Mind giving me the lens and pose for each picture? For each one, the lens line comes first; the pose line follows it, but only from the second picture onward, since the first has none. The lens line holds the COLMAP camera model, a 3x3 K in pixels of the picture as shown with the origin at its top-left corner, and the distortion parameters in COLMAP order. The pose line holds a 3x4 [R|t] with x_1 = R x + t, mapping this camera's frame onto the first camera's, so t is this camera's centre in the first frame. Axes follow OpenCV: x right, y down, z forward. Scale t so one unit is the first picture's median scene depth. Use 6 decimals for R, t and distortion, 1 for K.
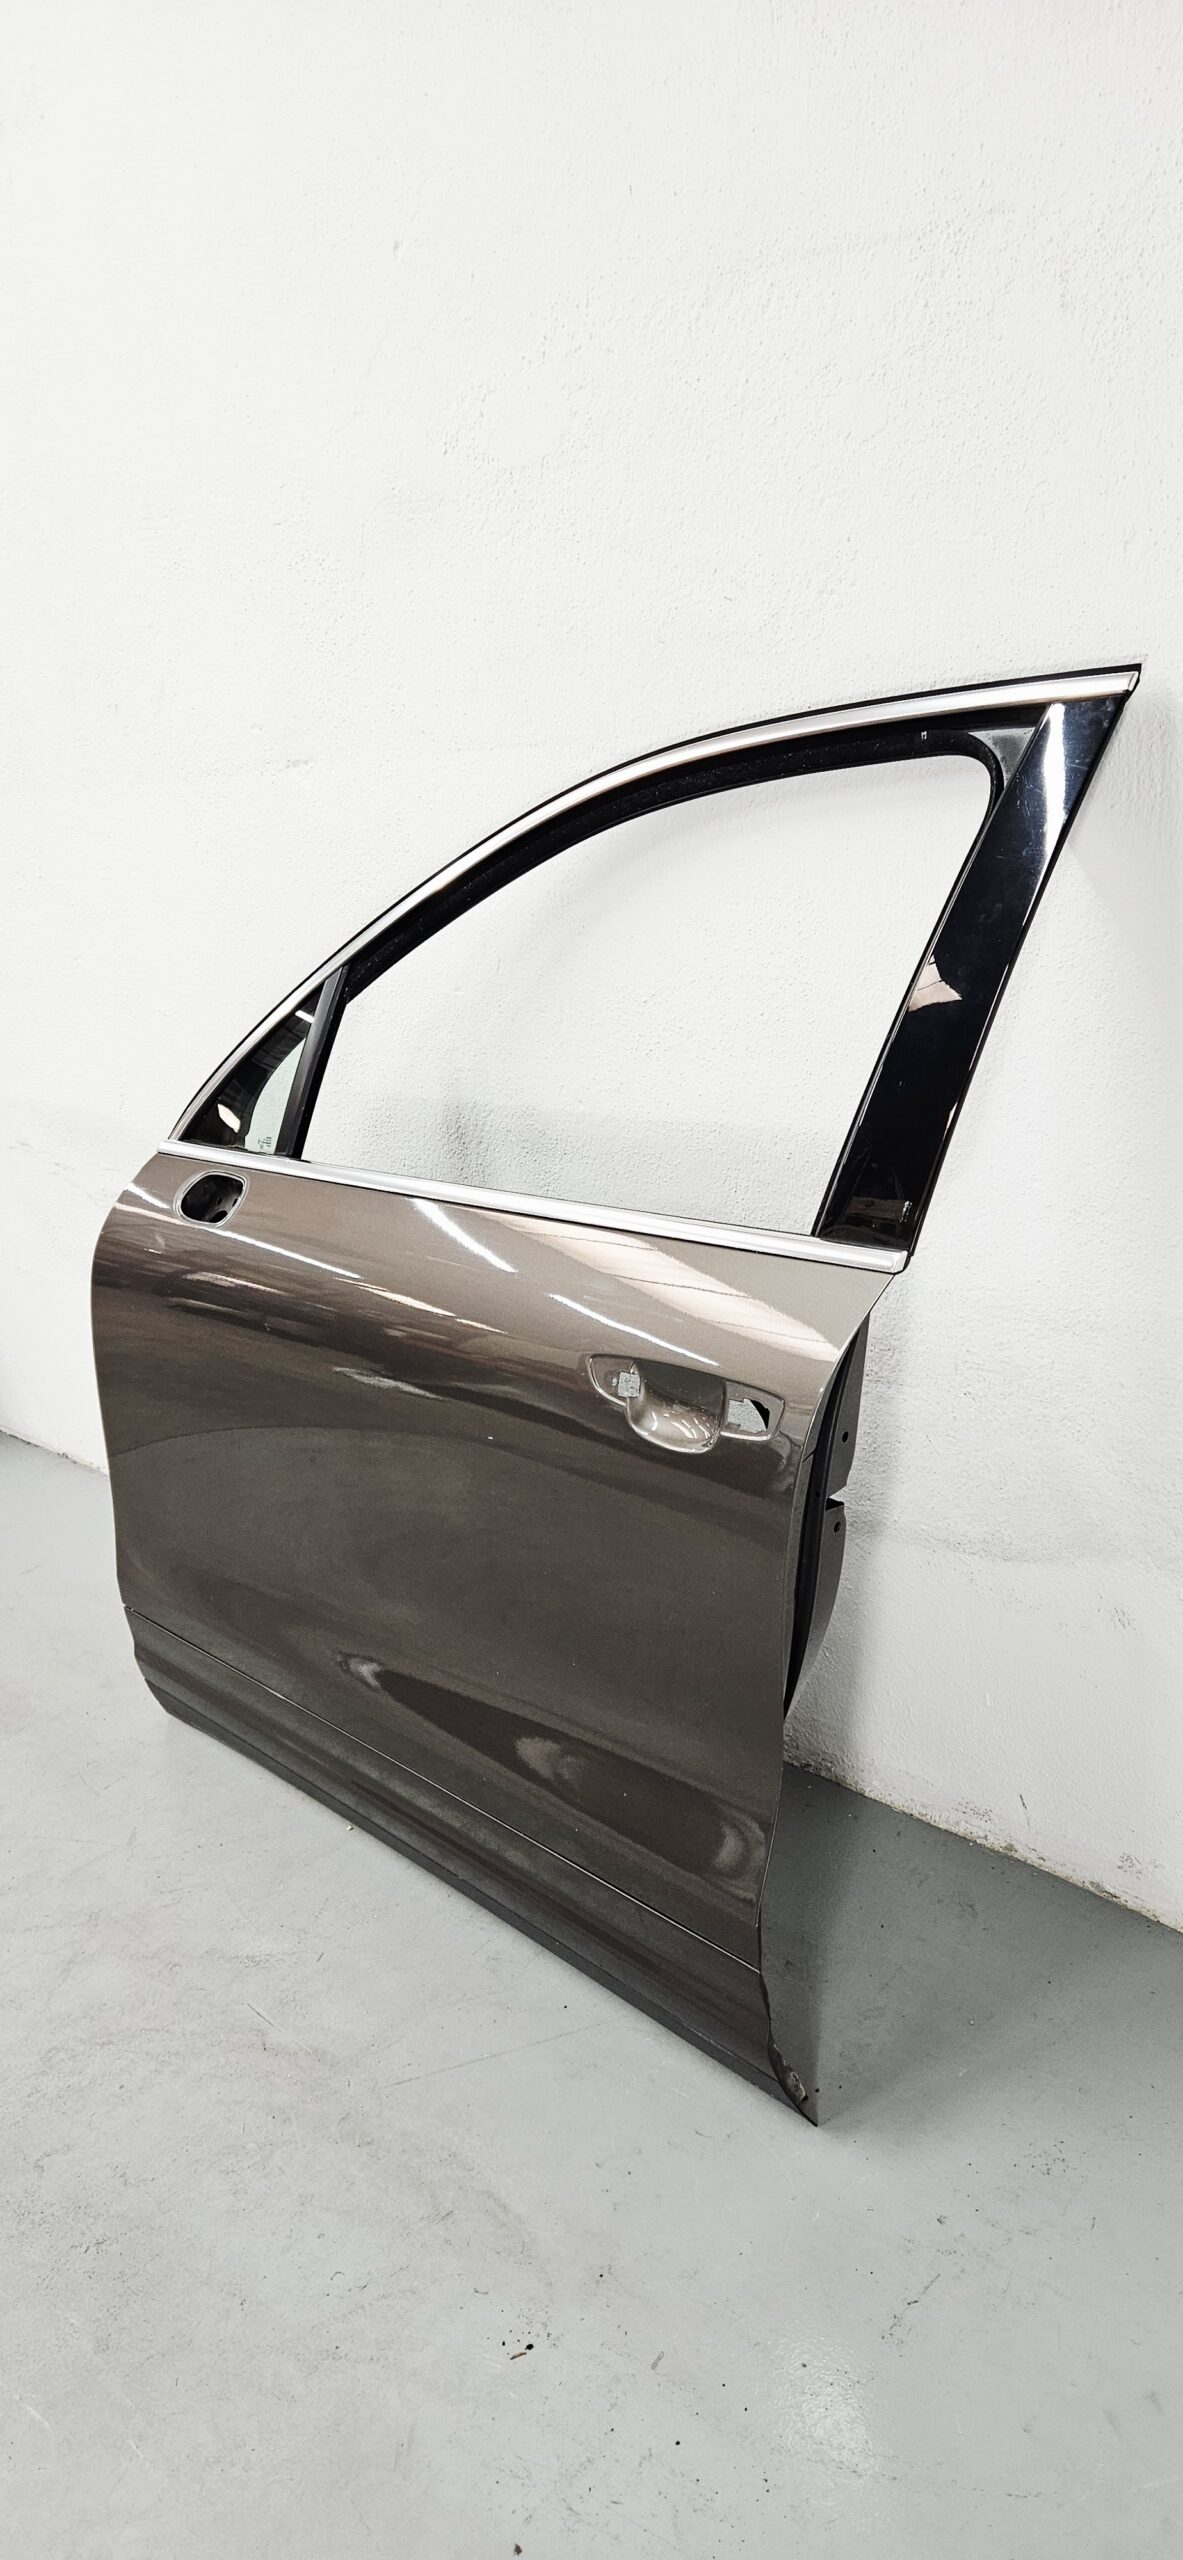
lens RADIAL K [[1702.4, 0, 587.3], [0, 1702.4, 1300.6], [0, 0, 1]] dist [0.080901, -0.076544]
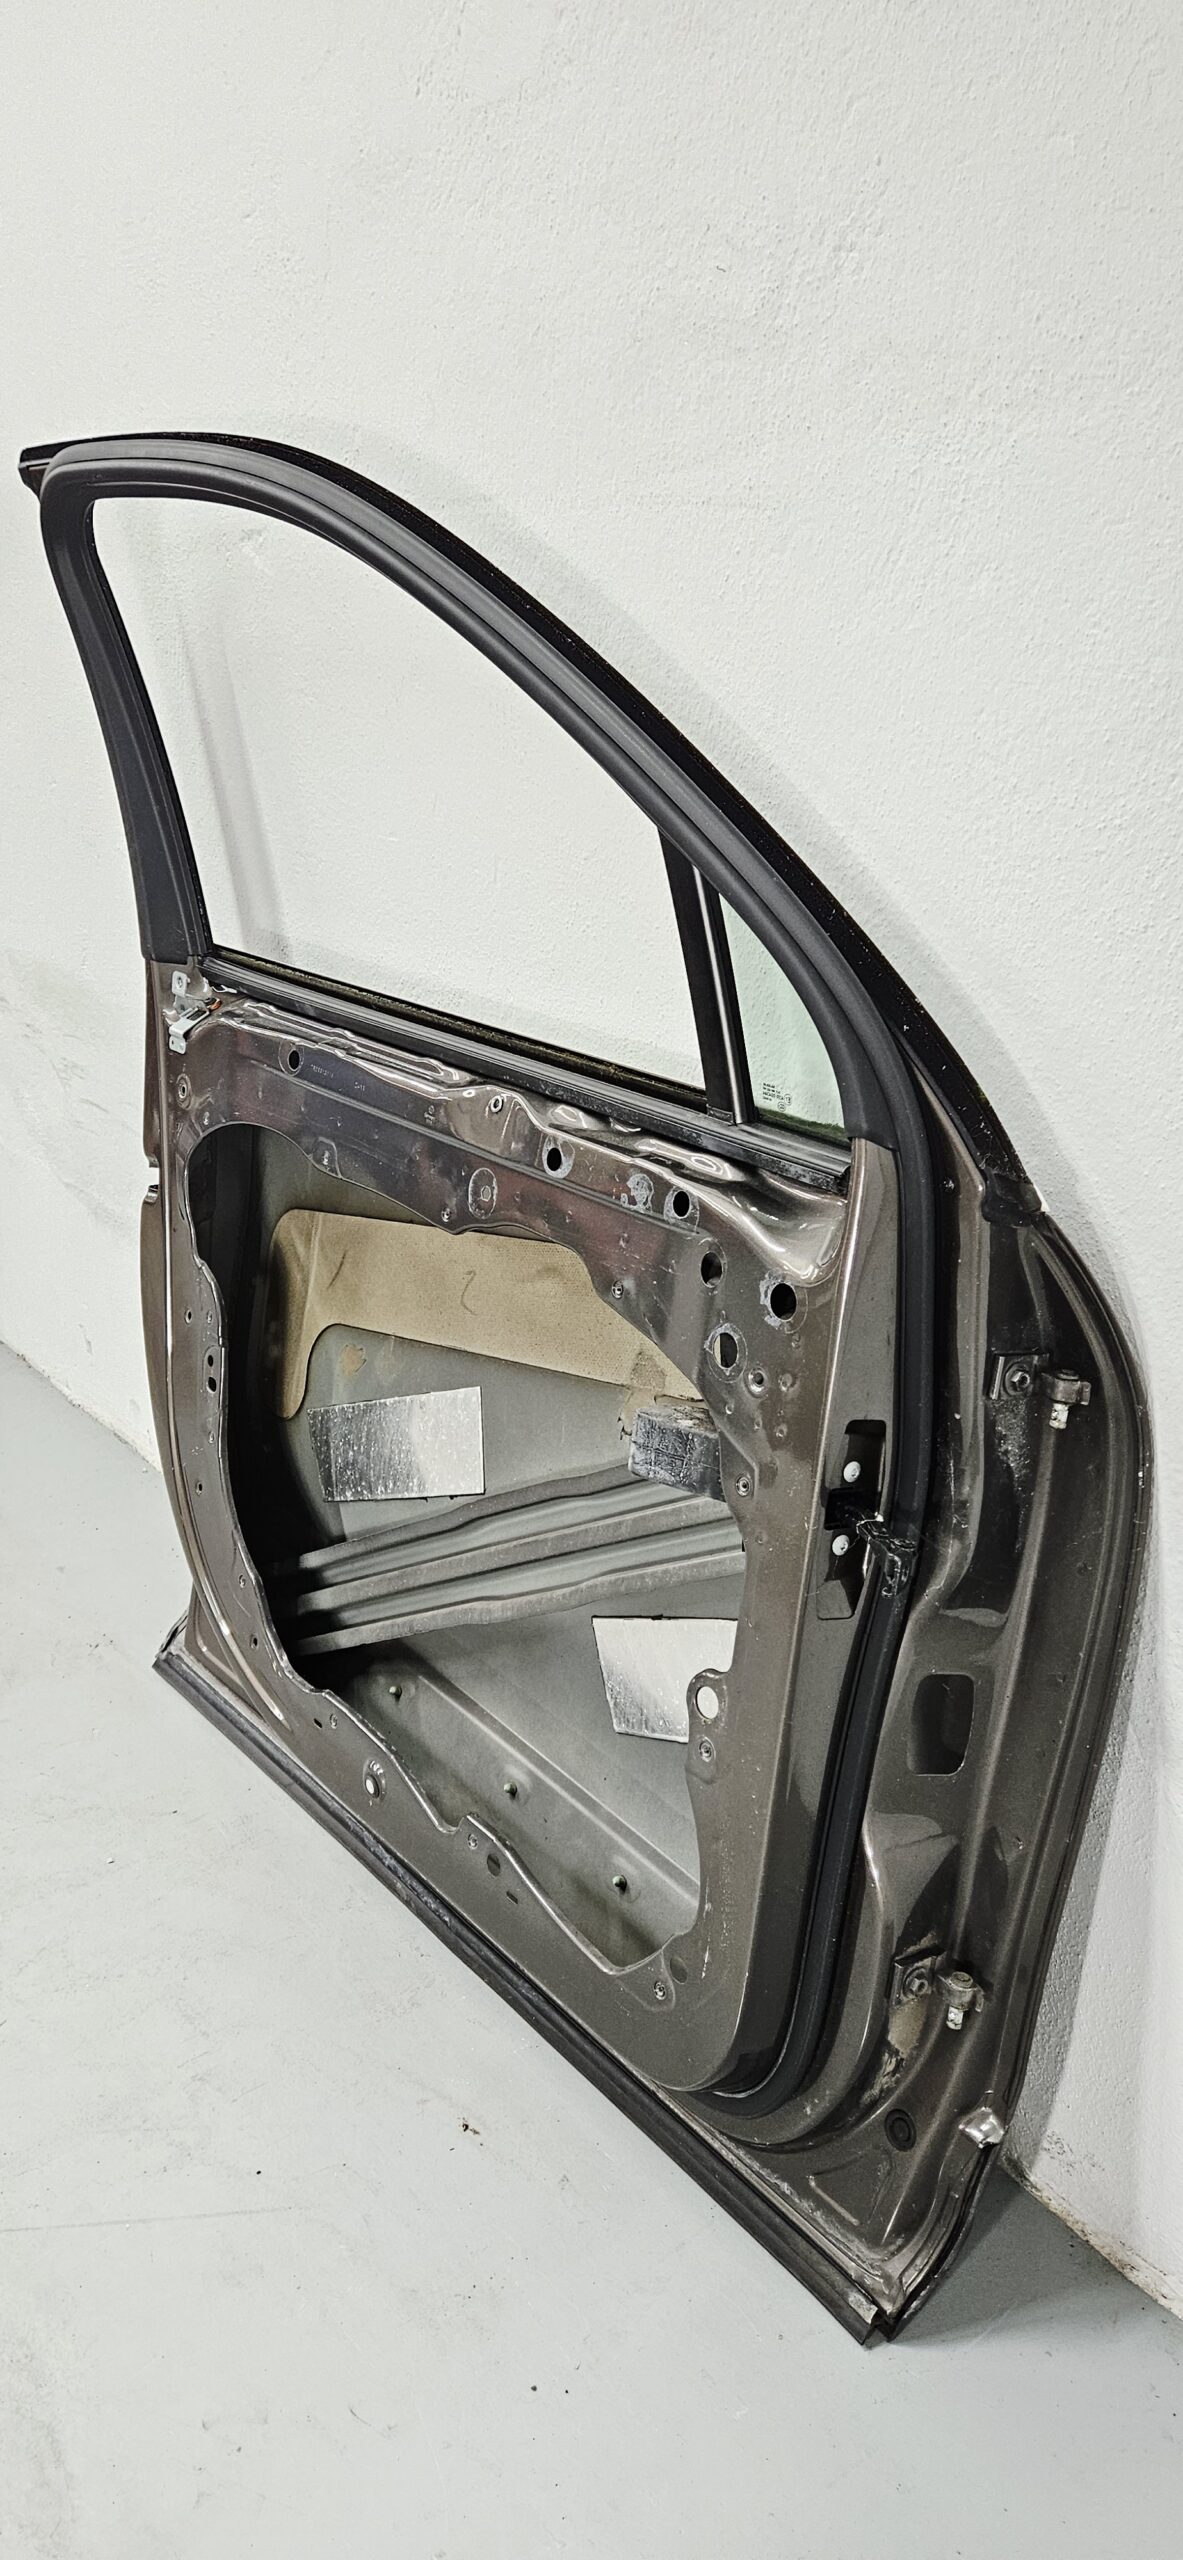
lens RADIAL K [[1689.8, 0, 591.5], [0, 1689.8, 1280.0], [0, 0, 1]] dist [0.033236, -0.032400]
pose [[0.980553, 0.154418, -0.121120, 0.172794], [-0.155426, 0.987847, 0.001139, 0.006089], [0.119824, 0.017708, 0.992637, 0.305190]]
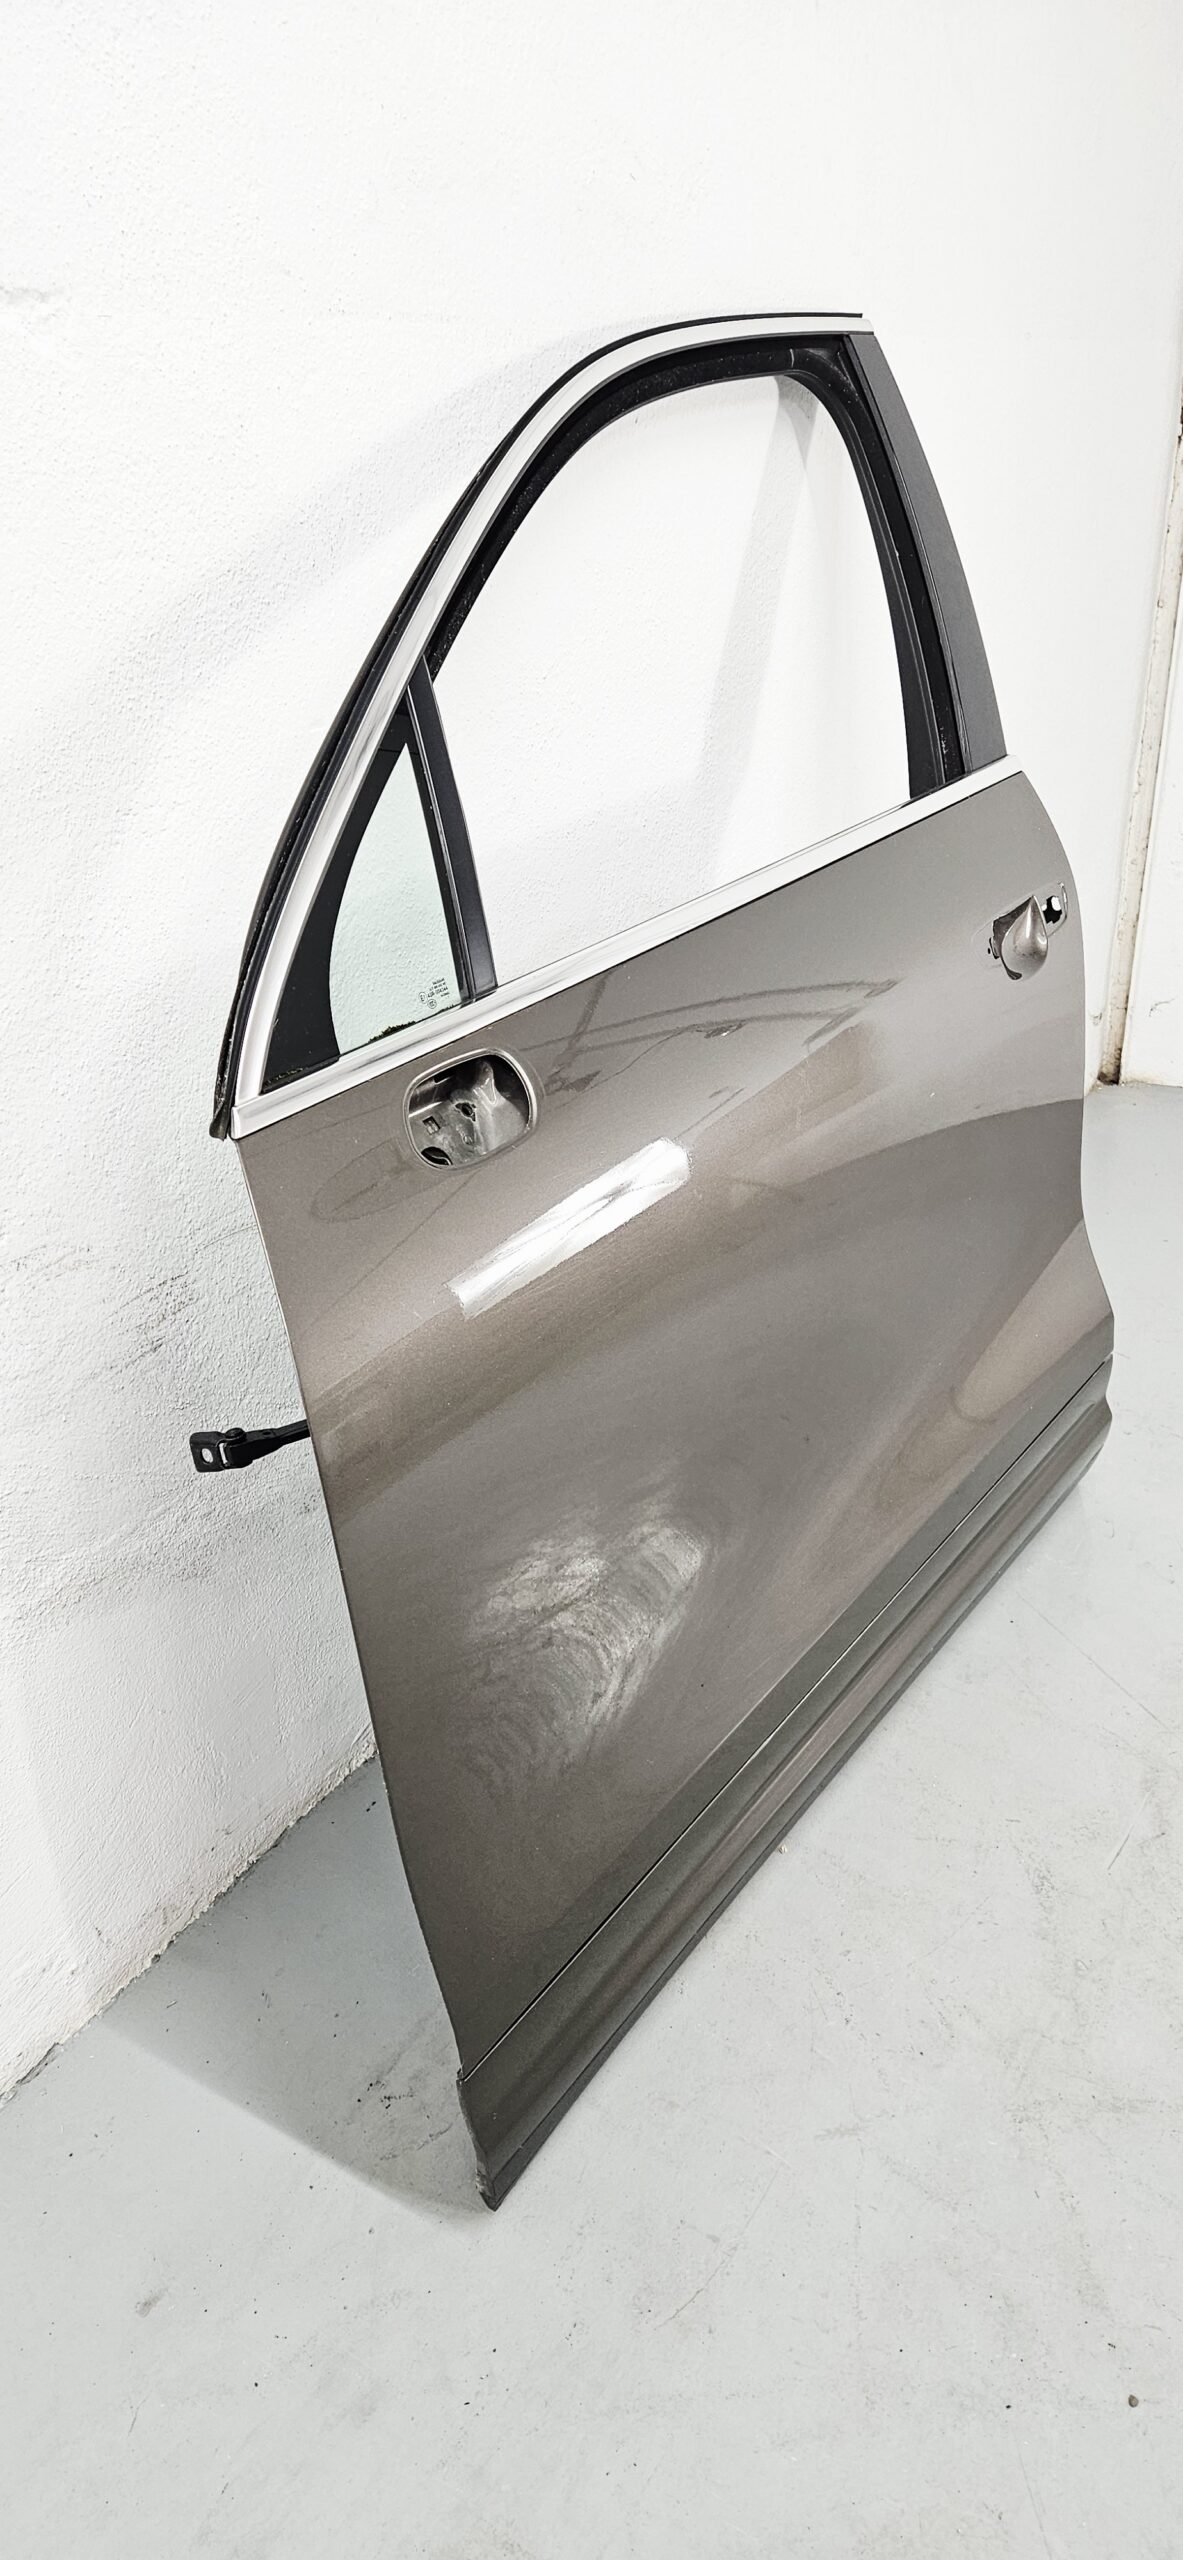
lens RADIAL K [[1712.5, 0, 585.3], [0, 1712.5, 1289.5], [0, 0, 1]] dist [0.075709, -0.071727]
pose [[-0.160077, -0.308365, 0.937703, -0.950551], [0.409102, 0.843802, 0.347324, -0.232793], [-0.898338, 0.439214, -0.008920, 1.259413]]
